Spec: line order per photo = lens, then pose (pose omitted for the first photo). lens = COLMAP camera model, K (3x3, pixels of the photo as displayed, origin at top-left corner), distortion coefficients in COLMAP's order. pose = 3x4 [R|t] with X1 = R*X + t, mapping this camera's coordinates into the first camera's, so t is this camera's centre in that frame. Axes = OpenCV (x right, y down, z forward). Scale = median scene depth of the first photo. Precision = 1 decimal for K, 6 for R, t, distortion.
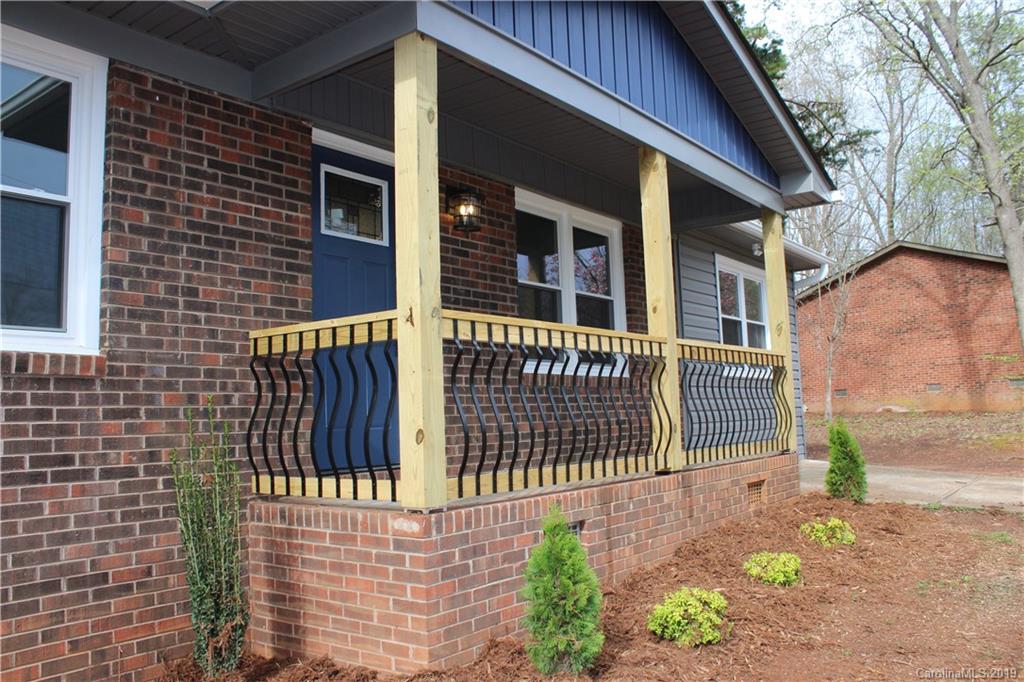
lens RADIAL K [[850.6, 0, 512.0], [0, 850.6, 341.0], [0, 0, 1]] dist [-0.157367, 0.146509]
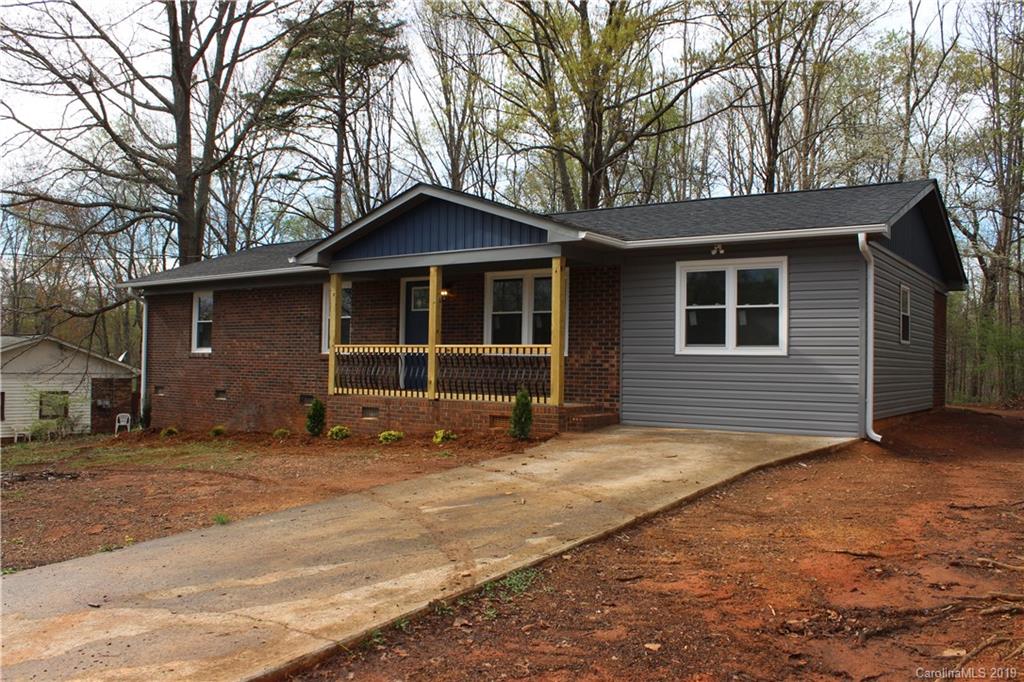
lens RADIAL K [[850.6, 0, 512.0], [0, 850.6, 341.0], [0, 0, 1]] dist [-0.157367, 0.146509]
pose [[0.031574, 0.008879, -0.999462, 3.202269], [0.076700, 0.996990, 0.011280, -0.030225], [0.996554, -0.077015, 0.030798, 1.412337]]
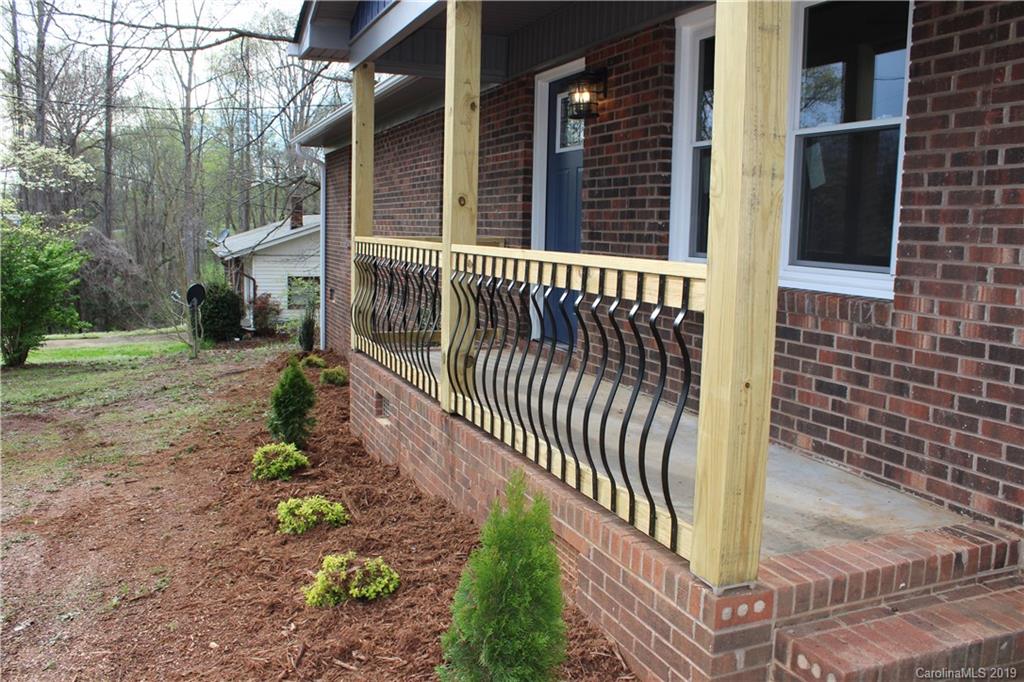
lens RADIAL K [[850.6, 0, 512.0], [0, 850.6, 341.0], [0, 0, 1]] dist [-0.157367, 0.146509]
pose [[-0.502052, 0.138039, -0.853750, 1.025316], [0.075466, 0.990407, 0.115757, -0.001725], [0.861539, -0.006313, -0.507652, 1.771582]]
